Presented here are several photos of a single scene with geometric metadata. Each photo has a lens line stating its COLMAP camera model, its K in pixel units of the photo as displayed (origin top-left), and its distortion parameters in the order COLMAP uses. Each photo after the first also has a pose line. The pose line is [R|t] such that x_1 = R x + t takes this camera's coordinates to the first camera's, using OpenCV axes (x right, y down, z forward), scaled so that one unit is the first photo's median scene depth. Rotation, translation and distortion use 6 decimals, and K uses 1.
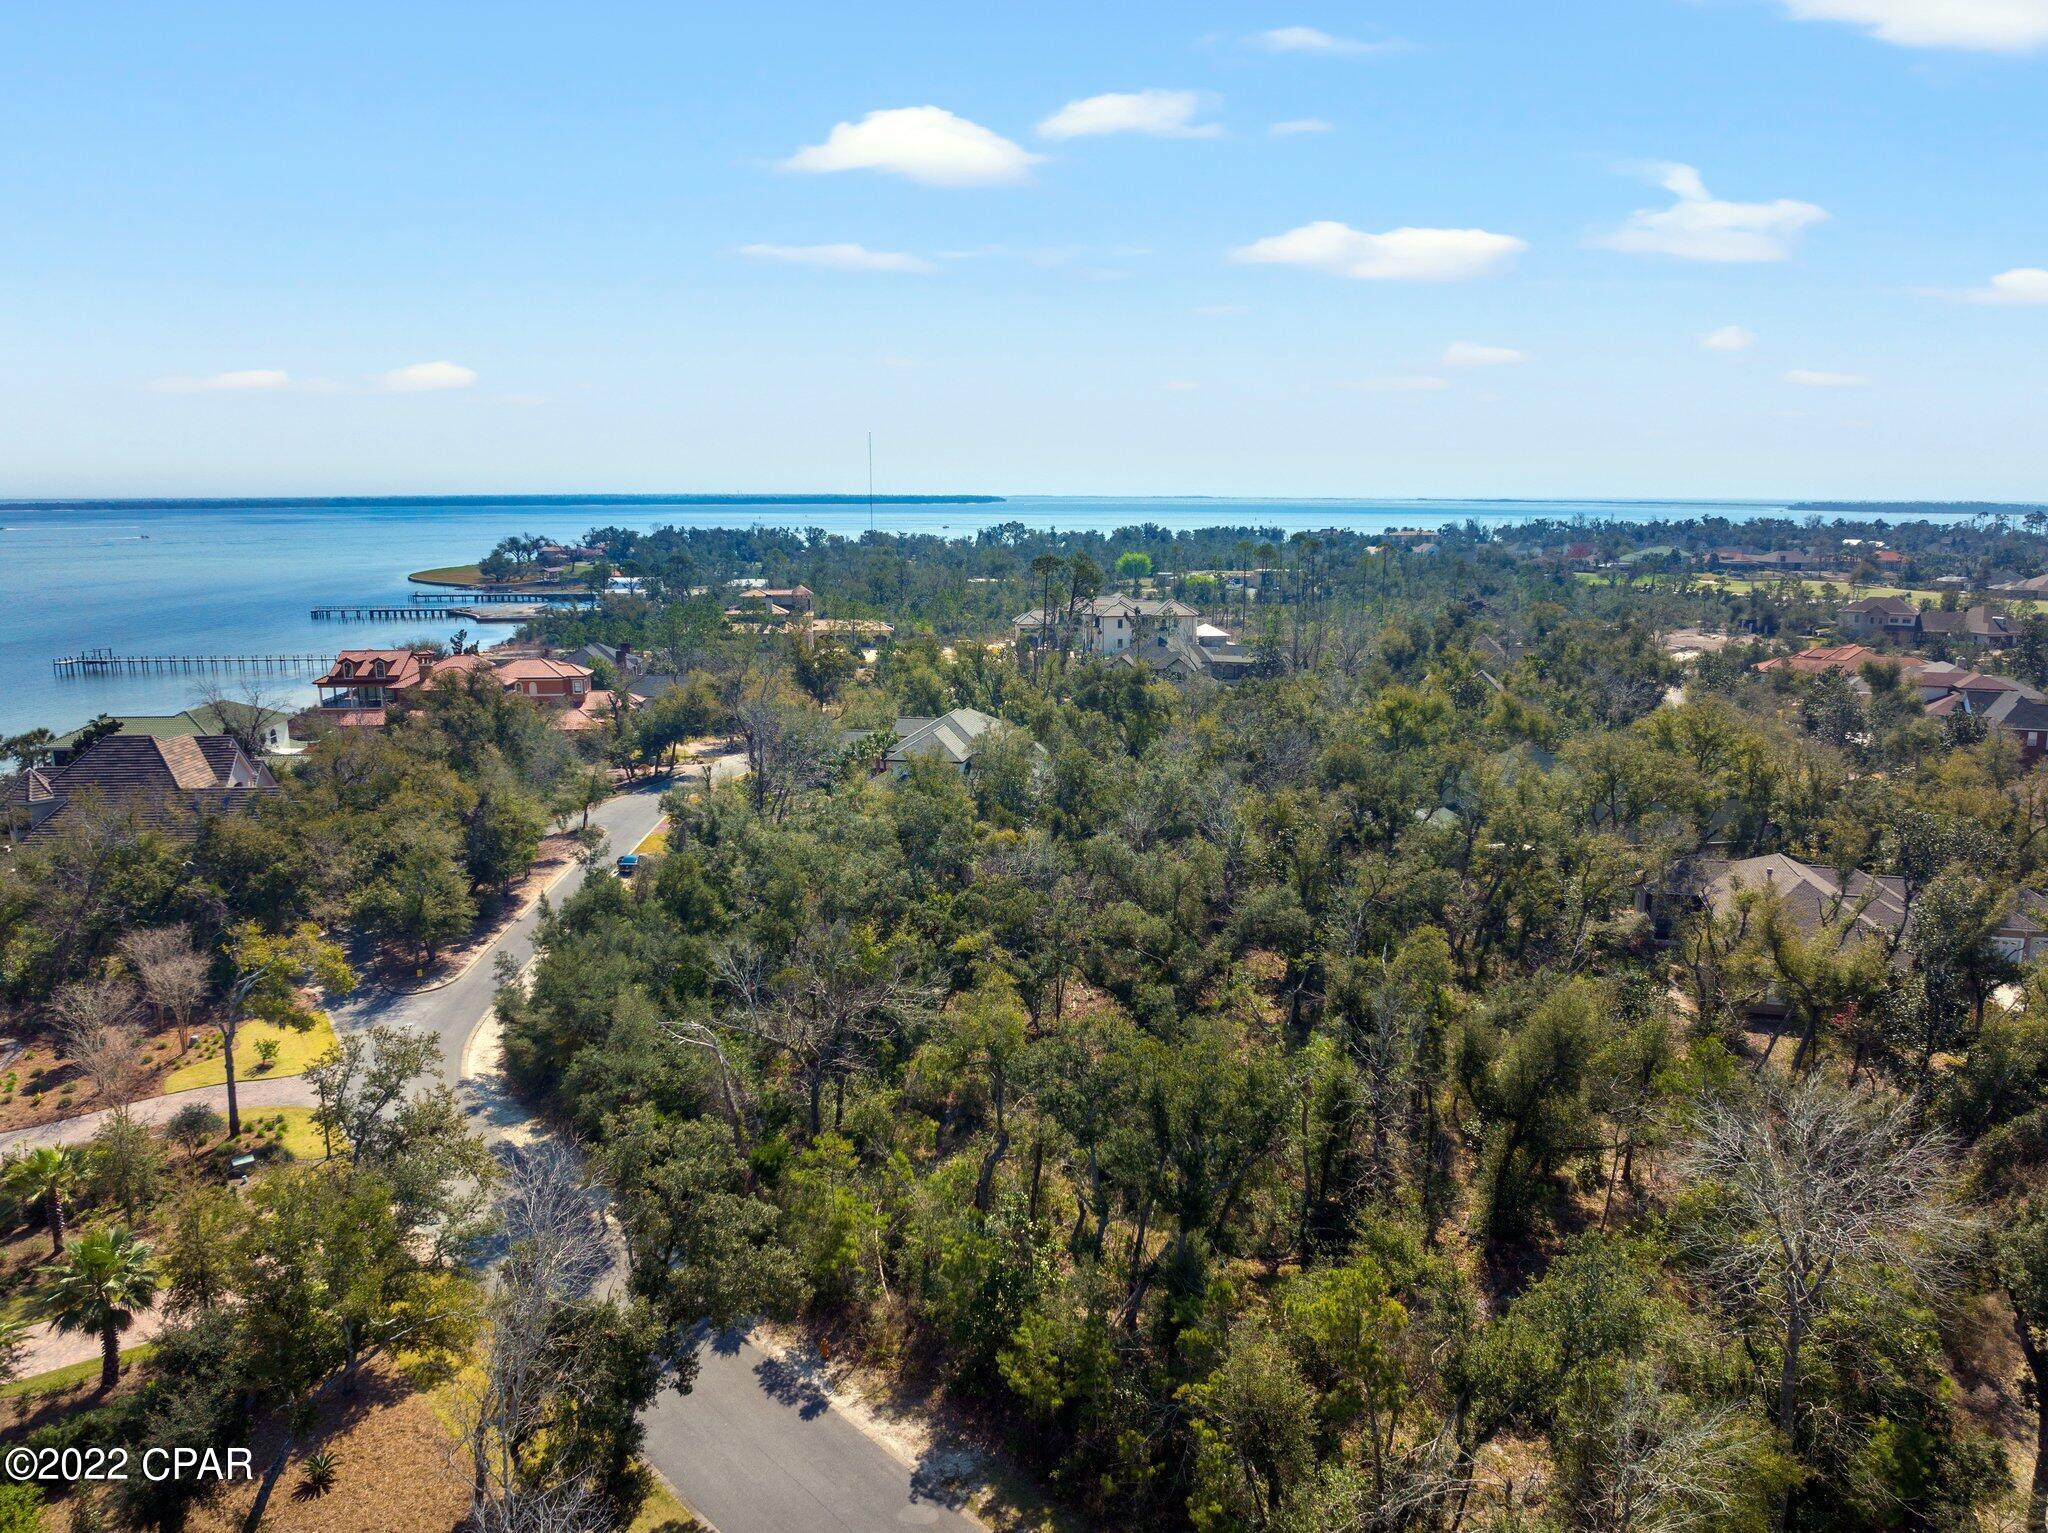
lens RADIAL K [[1416.9, 0, 1025.5], [0, 1416.9, 813.4], [0, 0, 1]] dist [-0.037127, 0.007708]
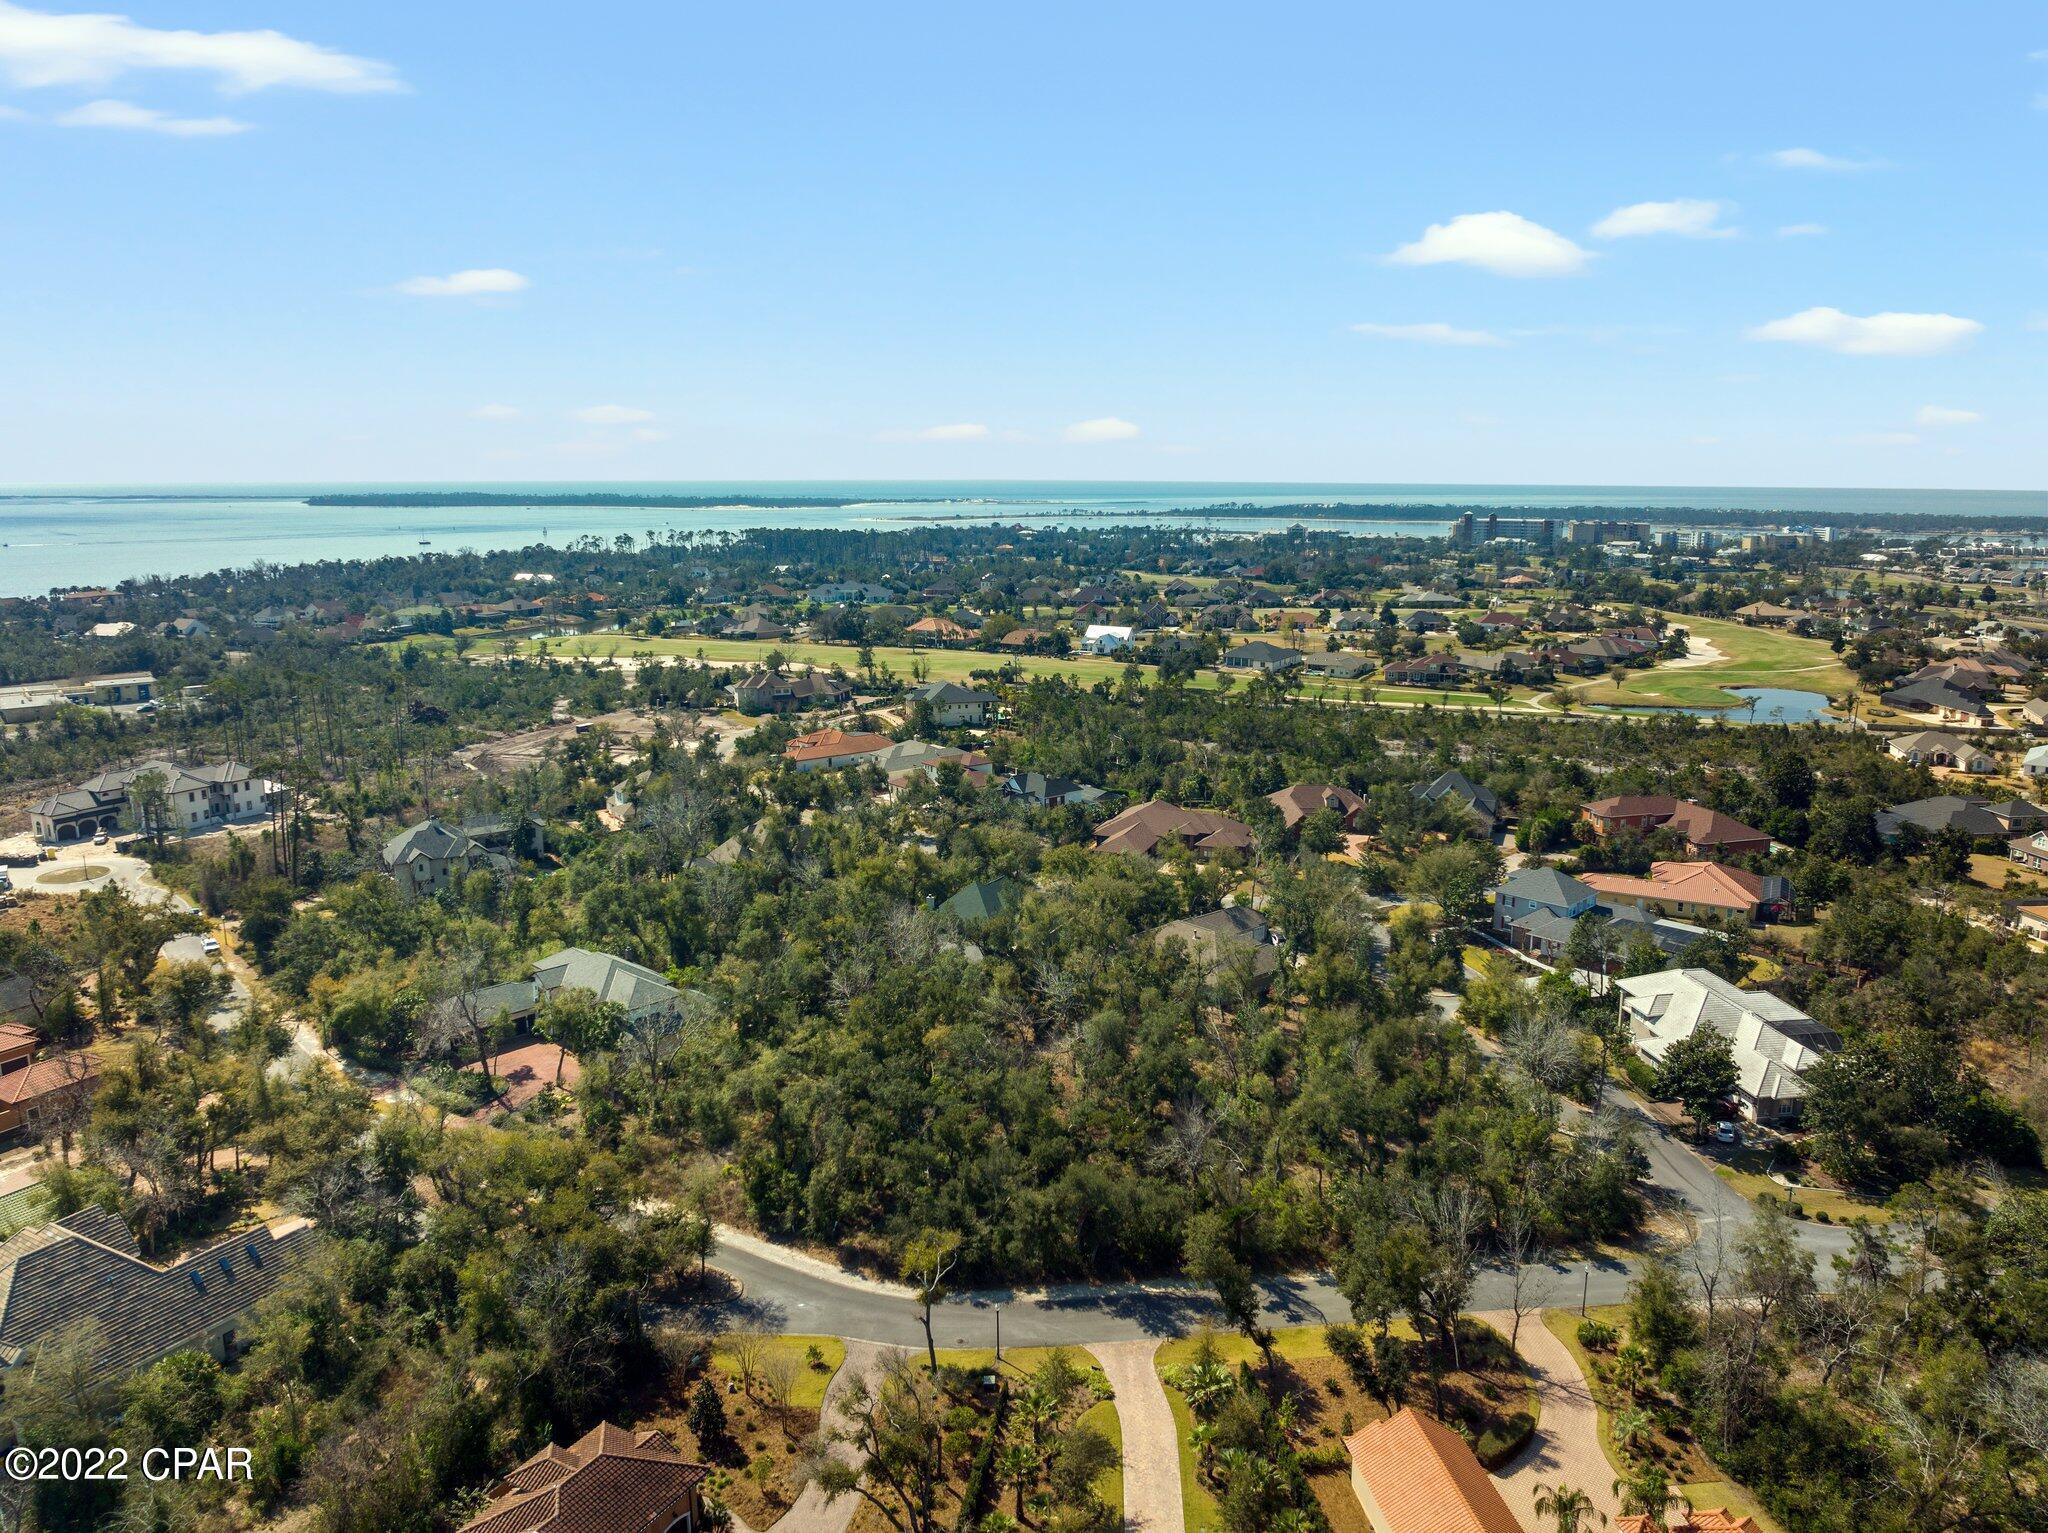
lens RADIAL K [[1454.4, 0, 1020.7], [0, 1454.4, 765.6], [0, 0, 1]] dist [-0.039196, -0.000776]
pose [[0.563444, -0.162225, 0.810070, -1.827833], [0.181681, 0.980859, 0.070059, -0.559468], [-0.805930, 0.107700, 0.582132, -0.037753]]
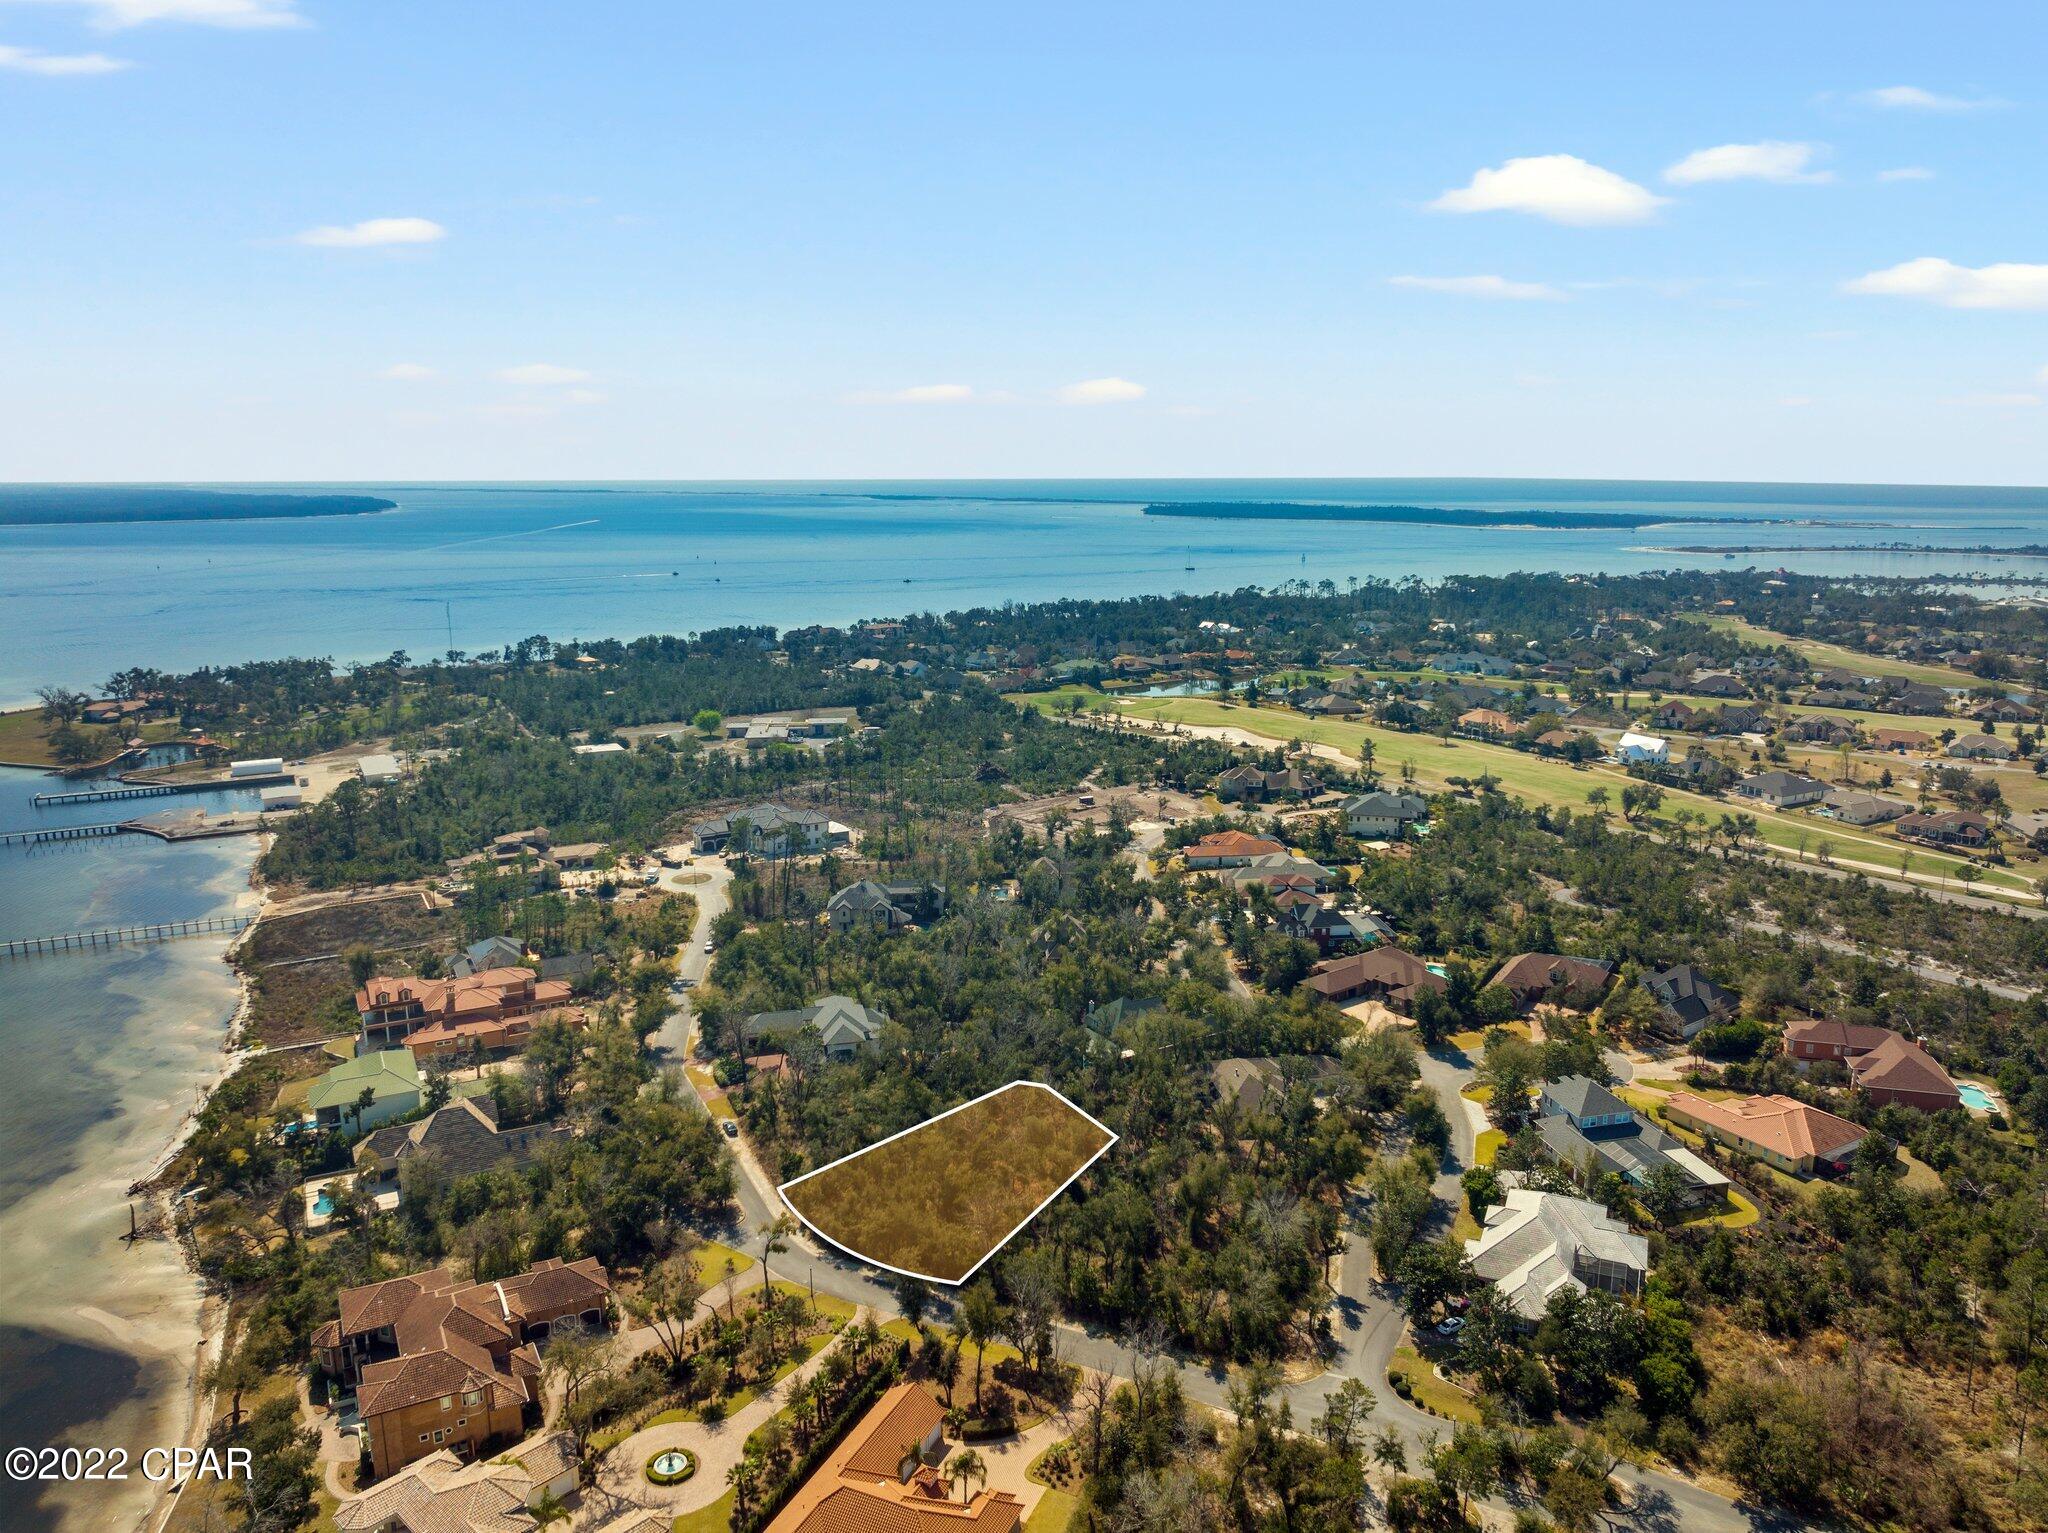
lens RADIAL K [[1426.4, 0, 1024.0], [0, 1426.4, 766.5], [0, 0, 1]] dist [-0.003674, -0.053627]
pose [[0.916269, -0.082534, 0.391968, -1.221056], [0.089850, 0.995955, -0.000324, -0.820257], [-0.390356, 0.035515, 0.919979, -1.933505]]
